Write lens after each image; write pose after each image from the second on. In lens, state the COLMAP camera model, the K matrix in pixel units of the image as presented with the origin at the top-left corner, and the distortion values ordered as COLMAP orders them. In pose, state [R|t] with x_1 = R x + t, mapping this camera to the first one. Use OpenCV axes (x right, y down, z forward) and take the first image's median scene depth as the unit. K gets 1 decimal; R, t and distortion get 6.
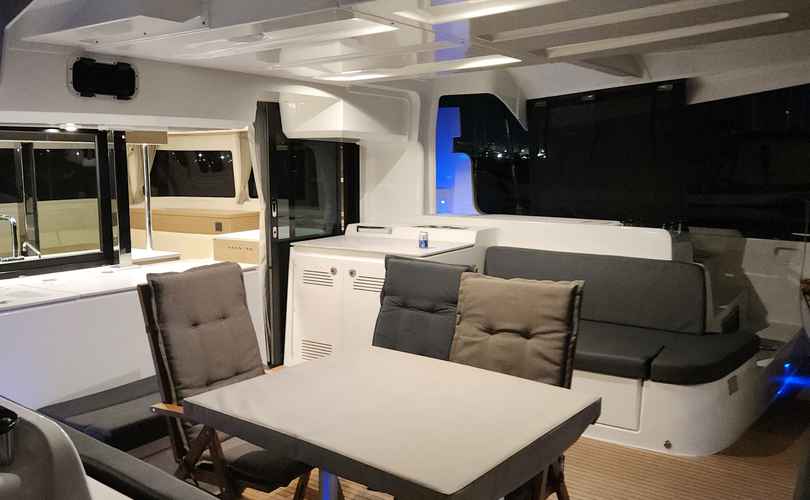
lens RADIAL K [[656.4, 0, 405.0], [0, 656.4, 250.0], [0, 0, 1]] dist [-0.001868, -0.002180]
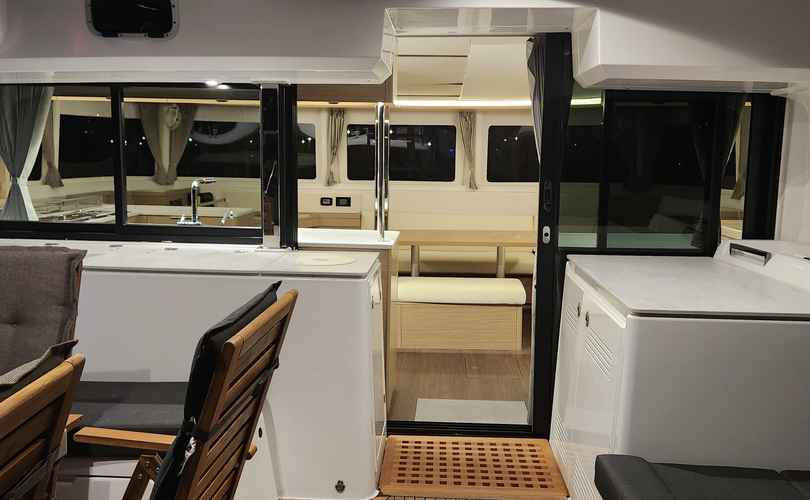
lens RADIAL K [[700.5, 0, 405.0], [0, 700.5, 250.0], [0, 0, 1]] dist [0.006938, 0.003656]
pose [[0.527912, 0.124640, -0.840103, 0.355420], [-0.126231, 0.989701, 0.067513, -0.047015], [0.839866, 0.070406, 0.538209, 0.578155]]
